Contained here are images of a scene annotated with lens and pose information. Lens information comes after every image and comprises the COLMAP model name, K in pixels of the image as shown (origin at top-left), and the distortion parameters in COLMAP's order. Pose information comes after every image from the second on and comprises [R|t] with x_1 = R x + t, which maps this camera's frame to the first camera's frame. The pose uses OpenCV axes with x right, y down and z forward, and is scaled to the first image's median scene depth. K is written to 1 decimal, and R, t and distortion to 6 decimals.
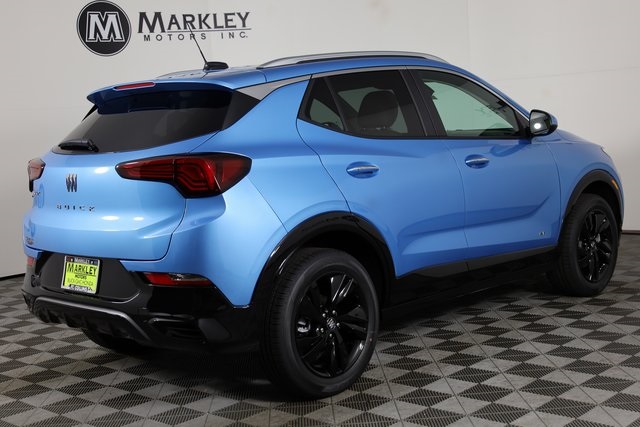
lens RADIAL K [[949.8, 0, 323.9], [0, 949.8, 212.0], [0, 0, 1]] dist [-0.032531, 0.000000]
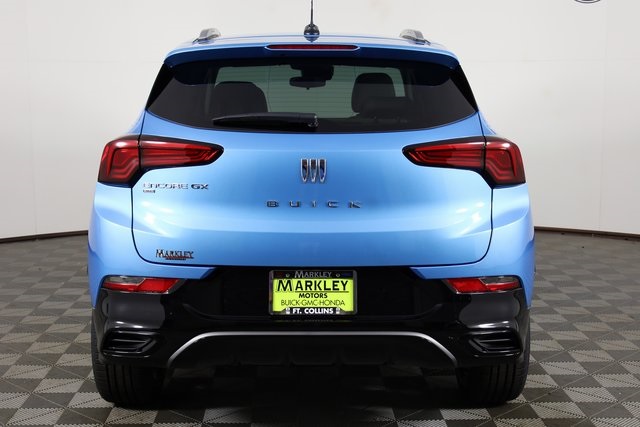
lens RADIAL K [[949.8, 0, 324.2], [0, 949.8, 216.5], [0, 0, 1]] dist [-0.032531, 0.000000]
pose [[0.697219, -0.035919, 0.715958, -0.790134], [0.027126, 0.999351, 0.023720, -0.012214], [-0.716345, 0.002883, 0.697740, 0.467679]]
